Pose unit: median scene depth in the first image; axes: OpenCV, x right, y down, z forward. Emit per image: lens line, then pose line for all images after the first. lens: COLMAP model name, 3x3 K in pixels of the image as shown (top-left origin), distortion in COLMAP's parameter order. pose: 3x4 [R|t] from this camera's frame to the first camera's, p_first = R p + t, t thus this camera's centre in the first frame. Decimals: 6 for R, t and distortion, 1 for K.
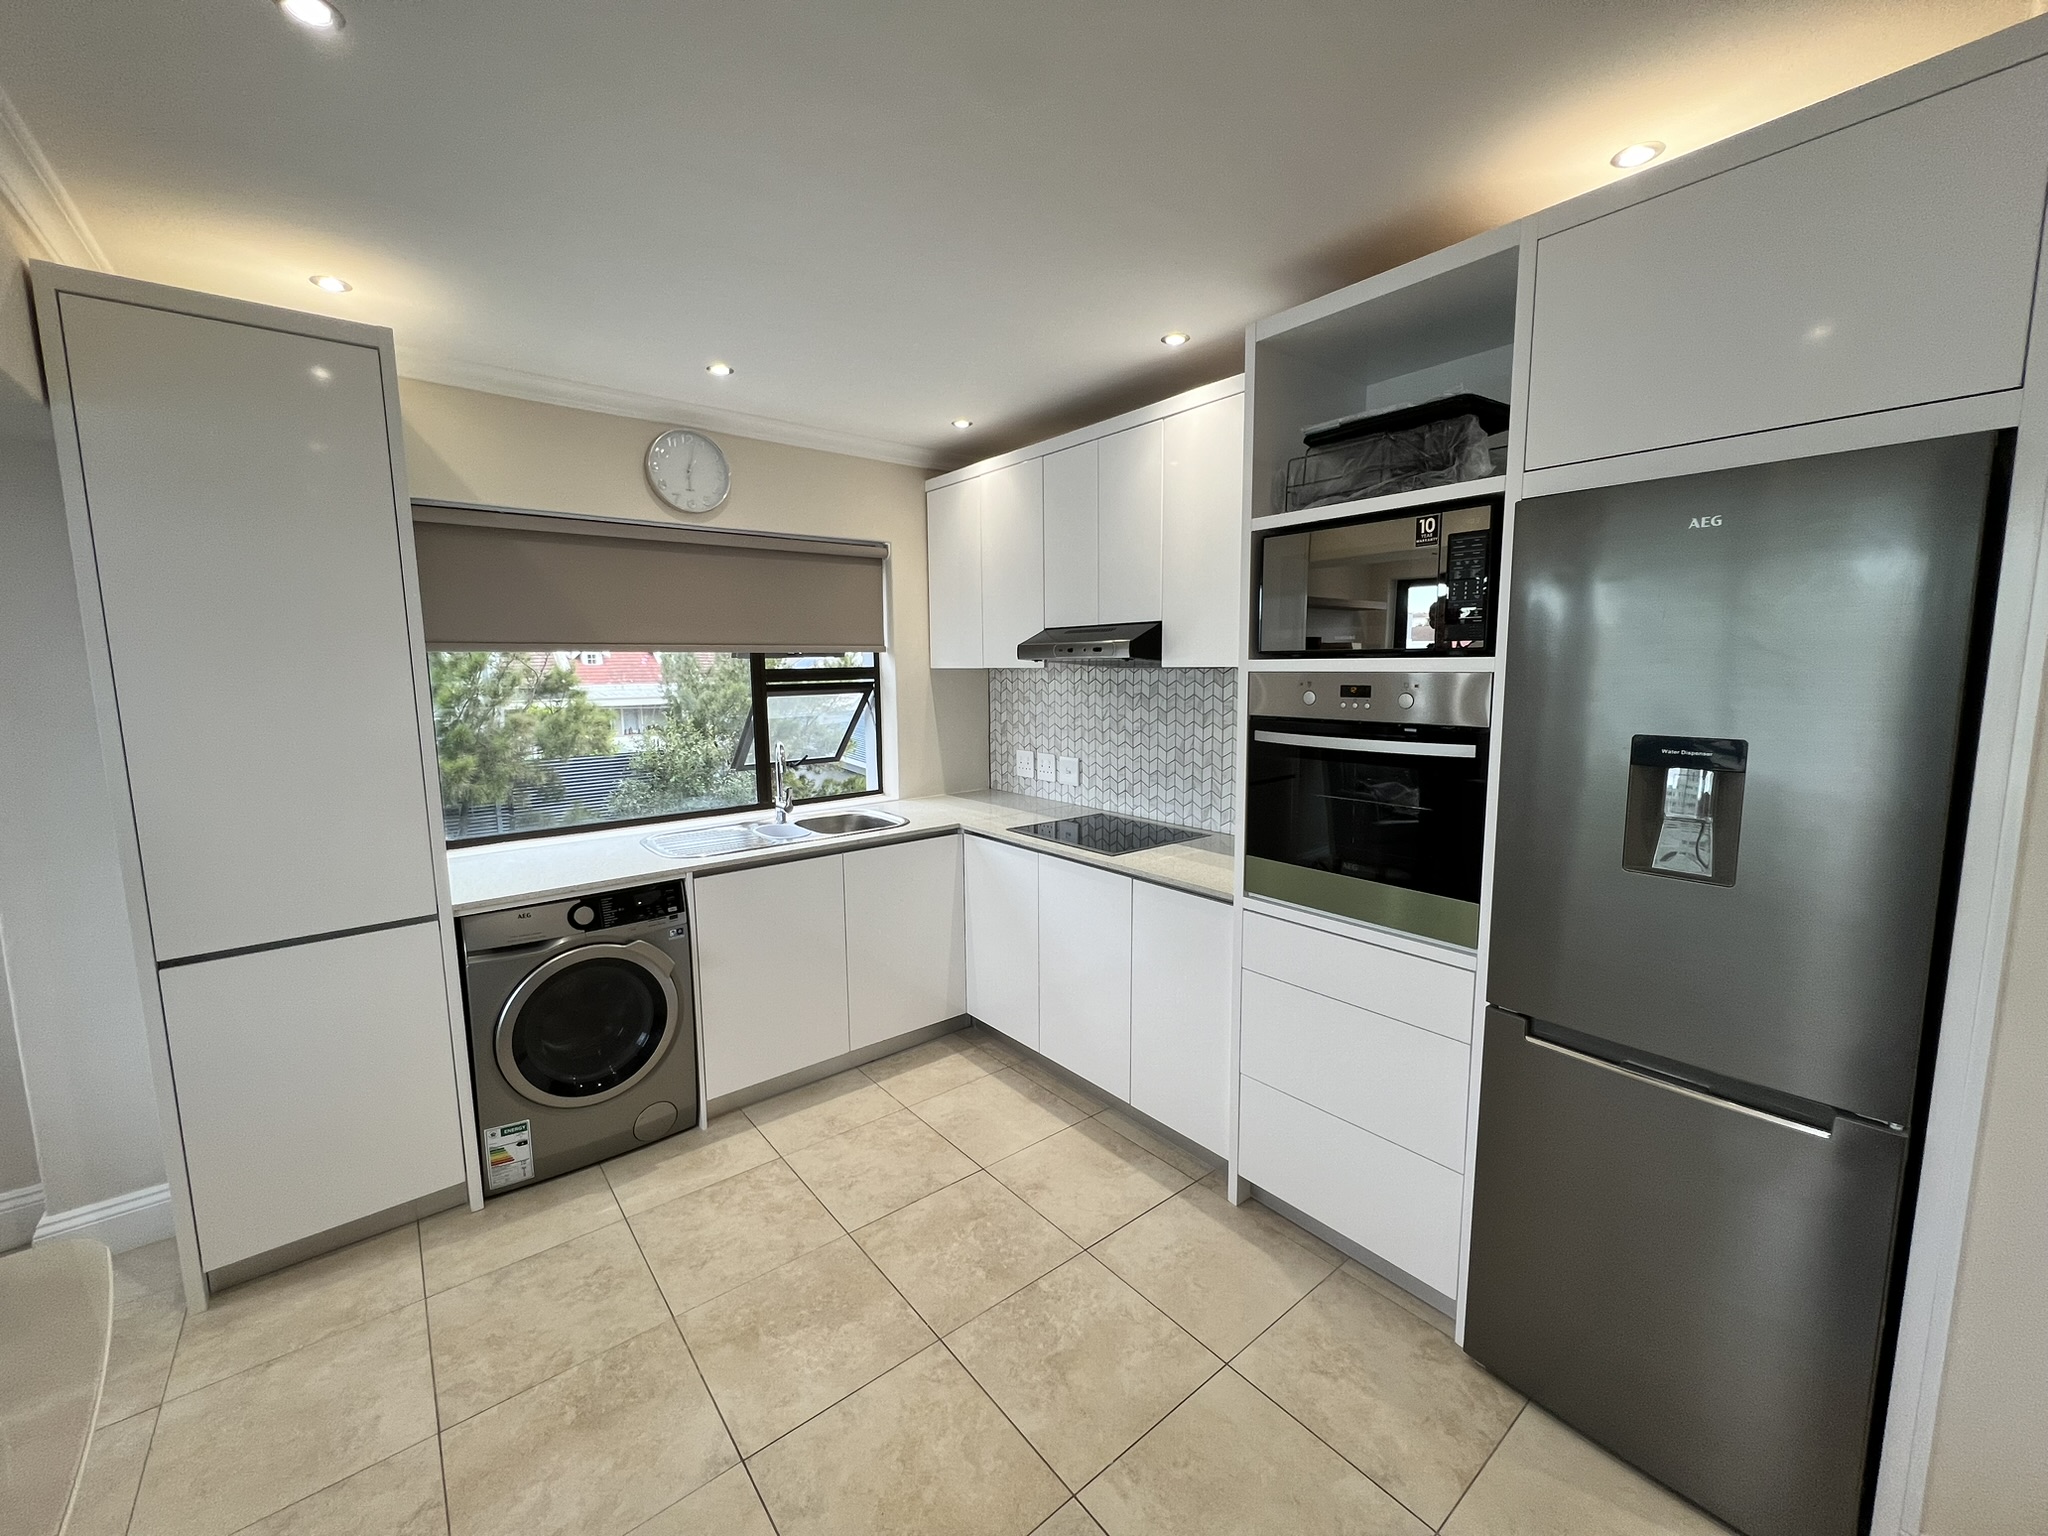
lens RADIAL K [[818.6, 0, 1022.1], [0, 818.6, 762.4], [0, 0, 1]] dist [0.000795, -0.000194]
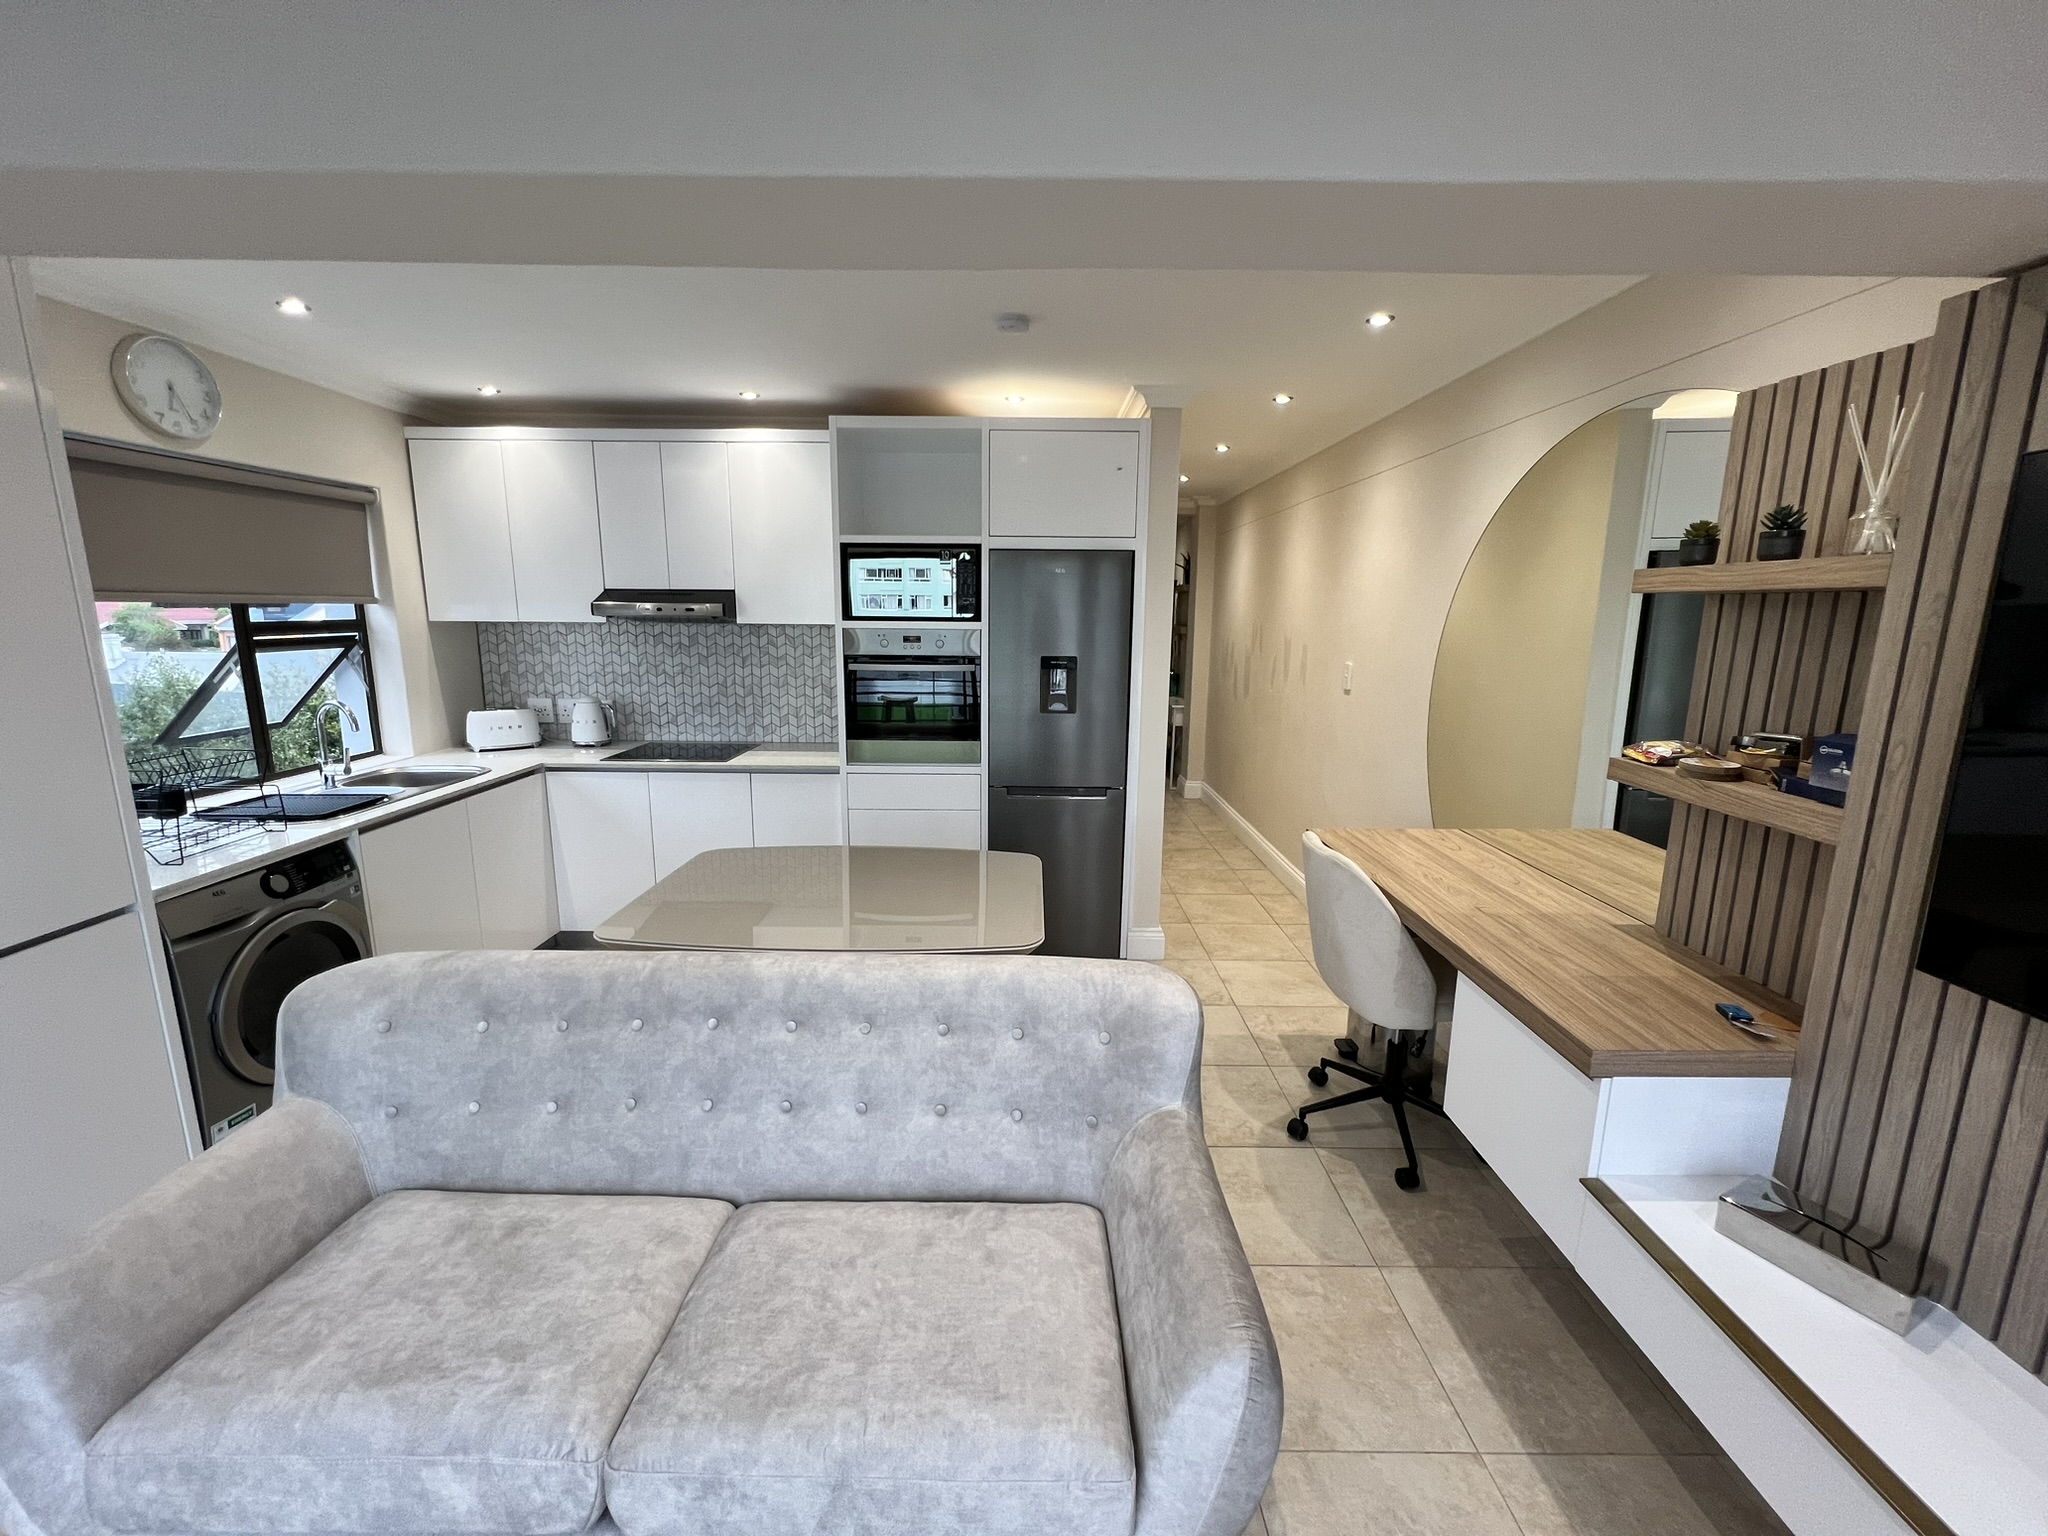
lens RADIAL K [[818.6, 0, 1021.6], [0, 818.6, 762.8], [0, 0, 1]] dist [0.000795, -0.000194]
pose [[0.626618, -0.128301, 0.768693, -0.531614], [0.078370, 0.991729, 0.101642, 0.012404], [-0.775376, -0.003448, 0.631490, -0.215155]]
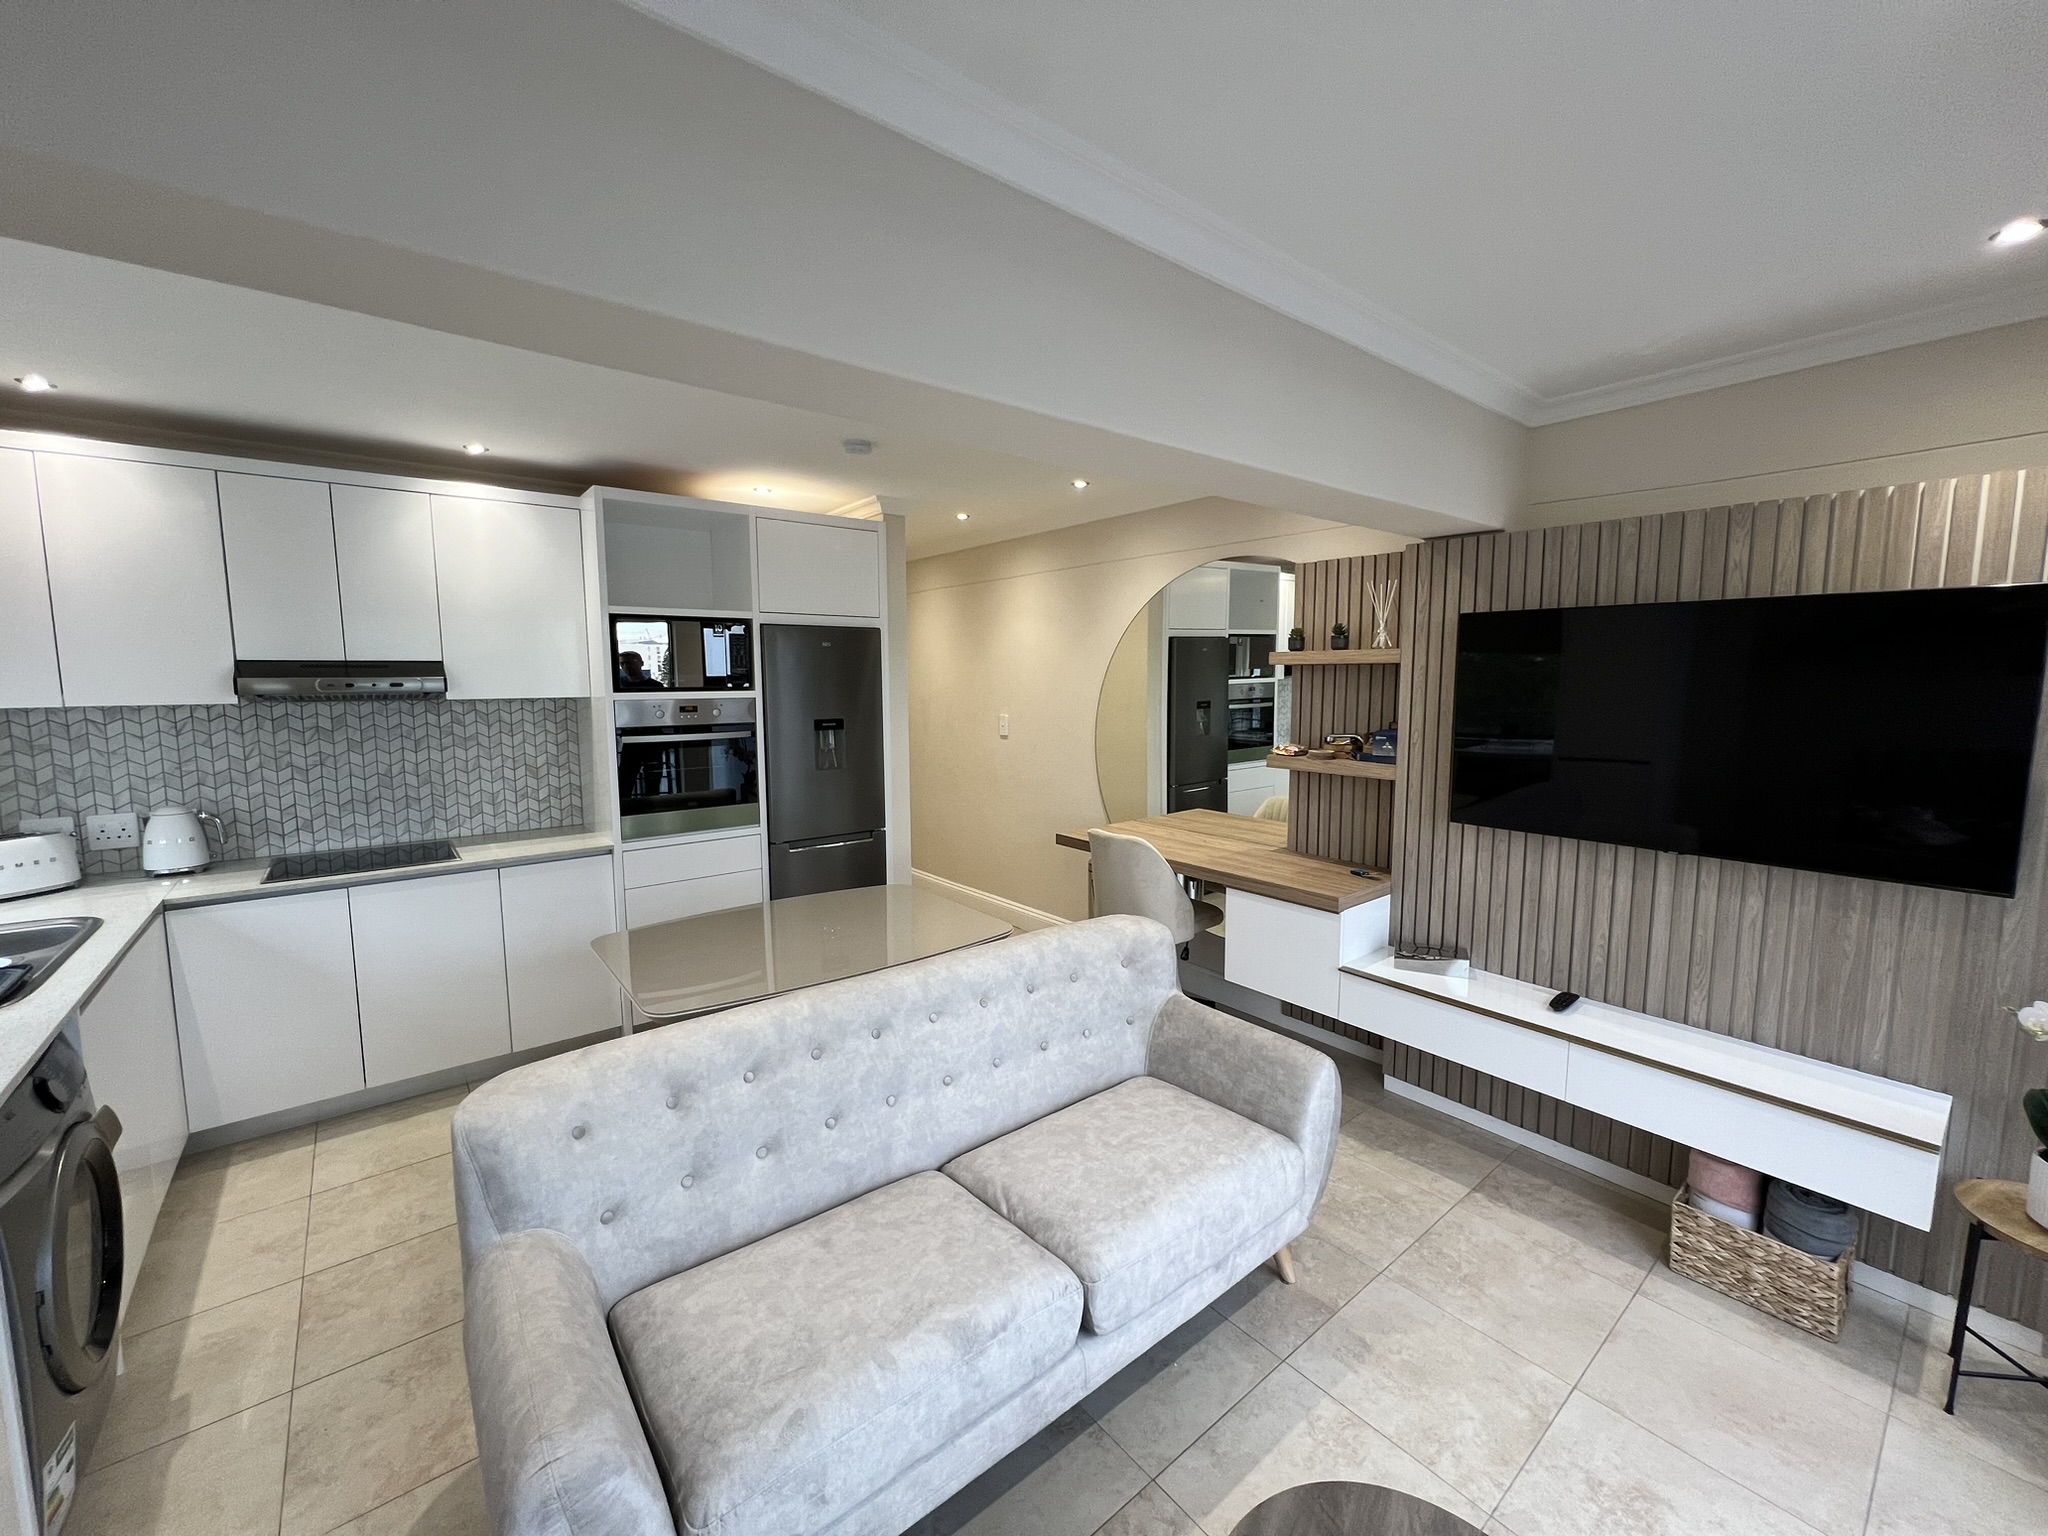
lens RADIAL K [[818.6, 0, 1021.3], [0, 818.6, 763.3], [0, 0, 1]] dist [0.000795, -0.000194]
pose [[0.000947, -0.097878, 0.995198, -0.873288], [0.124167, 0.987508, 0.097003, -0.031072], [-0.992261, 0.123479, 0.013088, 0.139276]]
